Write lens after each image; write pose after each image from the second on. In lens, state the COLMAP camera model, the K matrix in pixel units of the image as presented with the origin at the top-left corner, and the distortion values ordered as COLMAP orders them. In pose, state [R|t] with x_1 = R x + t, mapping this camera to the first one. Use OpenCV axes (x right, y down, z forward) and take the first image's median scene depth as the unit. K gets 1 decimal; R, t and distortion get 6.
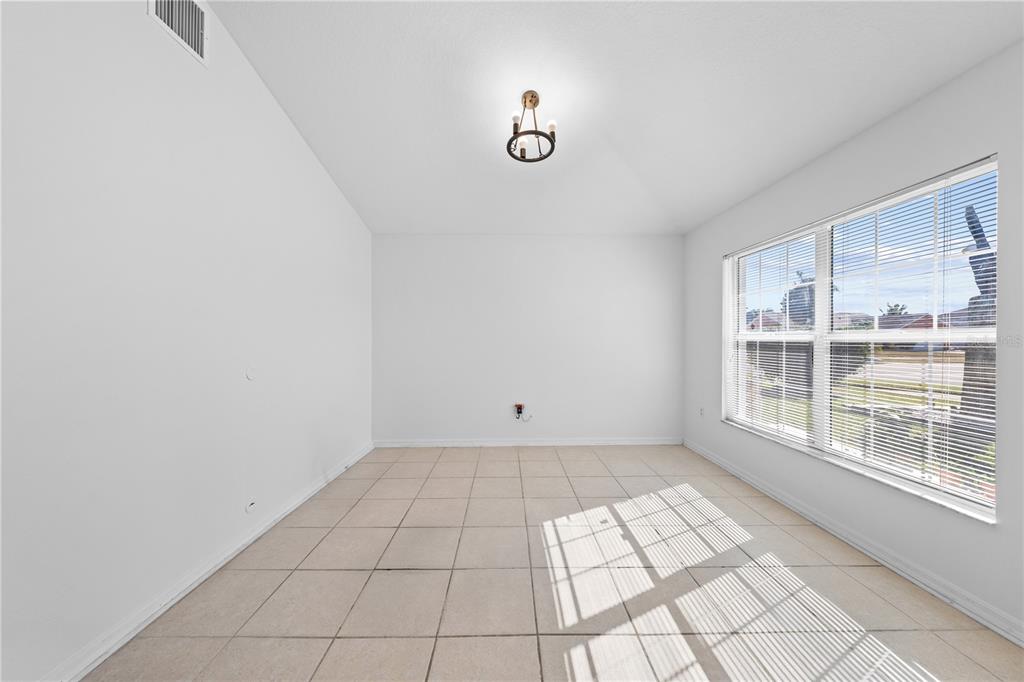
lens RADIAL K [[349.0, 0, 512.3], [0, 349.0, 338.6], [0, 0, 1]] dist [-0.005084, 0.000574]
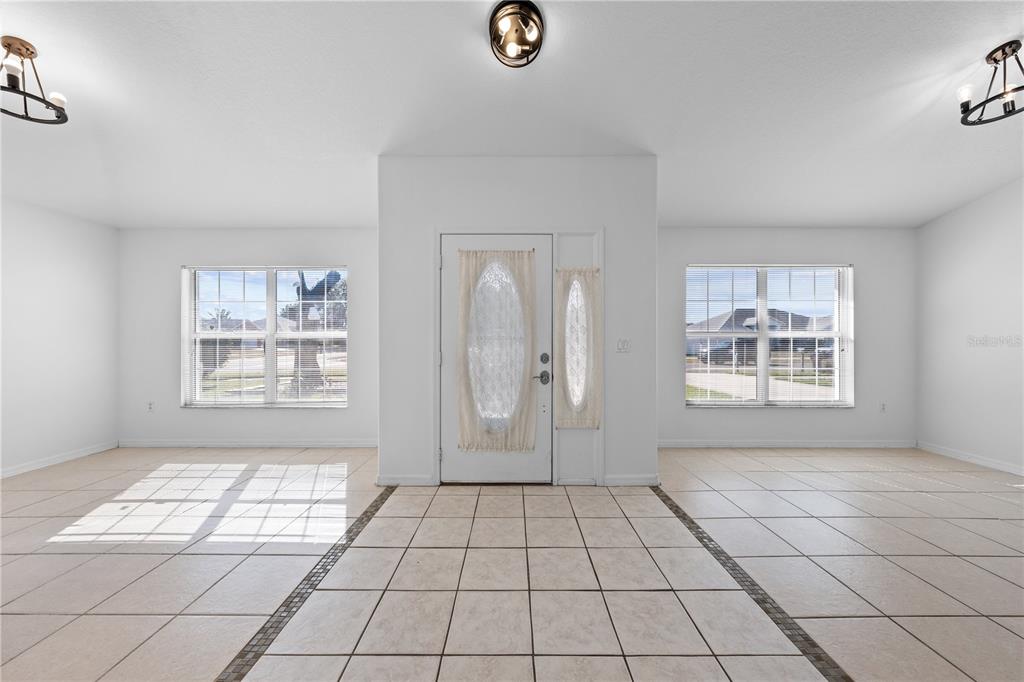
lens RADIAL K [[349.0, 0, 506.1], [0, 349.0, 341.9], [0, 0, 1]] dist [-0.005084, 0.000574]
pose [[0.052613, -0.005692, 0.998599, -0.723728], [-0.002706, 0.999979, 0.005842, 0.012365], [-0.998611, -0.003009, 0.052596, -0.210754]]
